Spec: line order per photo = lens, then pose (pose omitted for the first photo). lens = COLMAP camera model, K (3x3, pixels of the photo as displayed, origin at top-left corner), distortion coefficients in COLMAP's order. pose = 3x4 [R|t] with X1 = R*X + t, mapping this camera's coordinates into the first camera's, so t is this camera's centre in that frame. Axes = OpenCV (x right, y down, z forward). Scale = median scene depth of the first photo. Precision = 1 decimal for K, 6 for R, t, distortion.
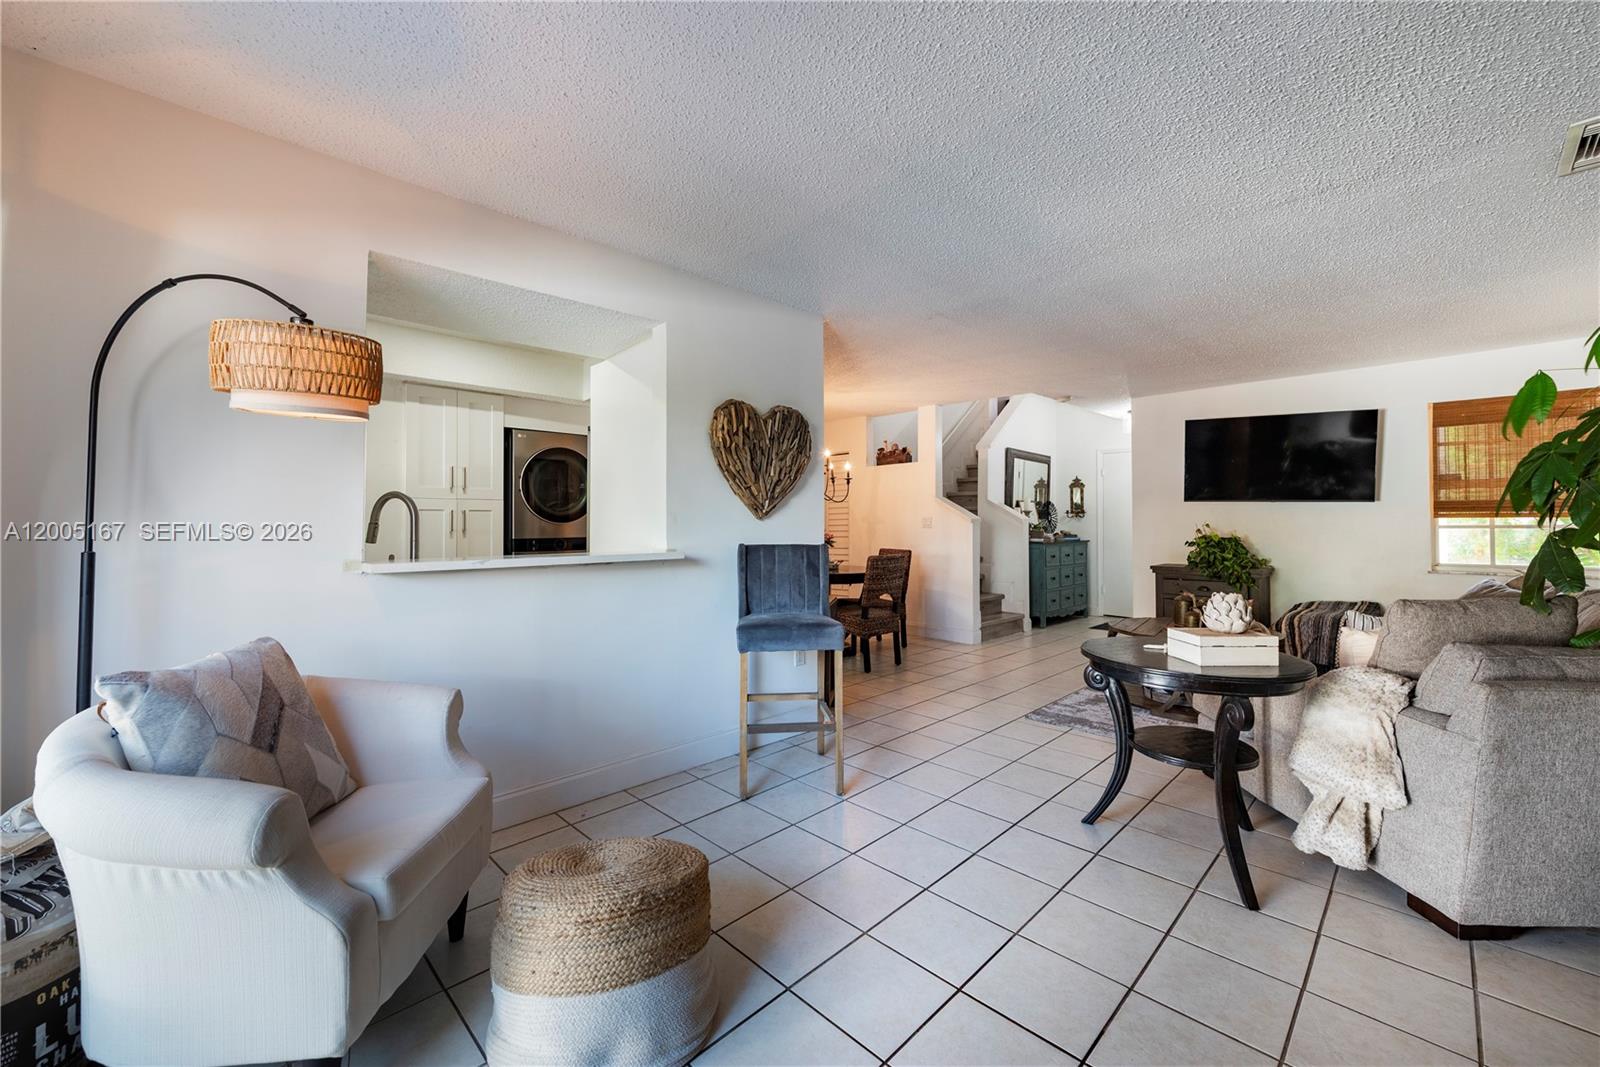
lens RADIAL K [[623.3, 0, 757.8], [0, 623.3, 516.0], [0, 0, 1]] dist [0.004029, 0.000361]
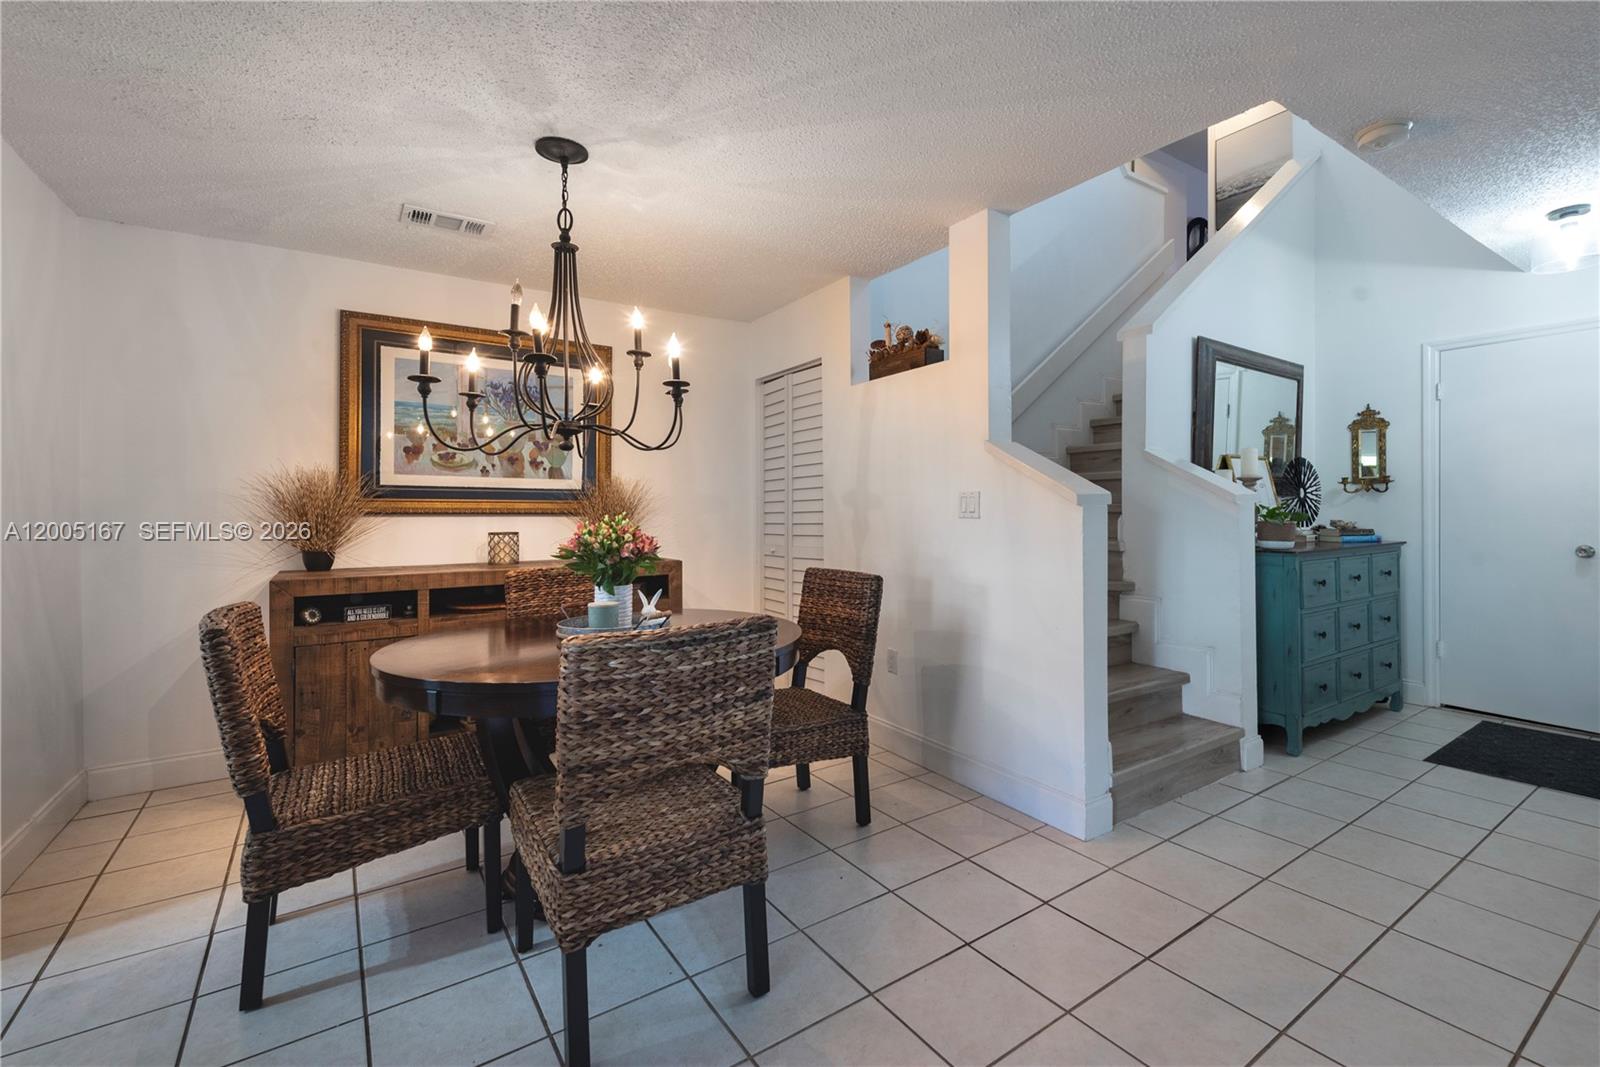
lens RADIAL K [[592.2, 0, 799.2], [0, 592.2, 507.0], [0, 0, 1]] dist [0.010156, -0.000447]
pose [[0.974154, -0.006425, -0.225792, 0.219228], [0.008674, 0.999922, 0.008973, 0.006390], [0.225717, -0.010700, 0.974134, 0.523174]]
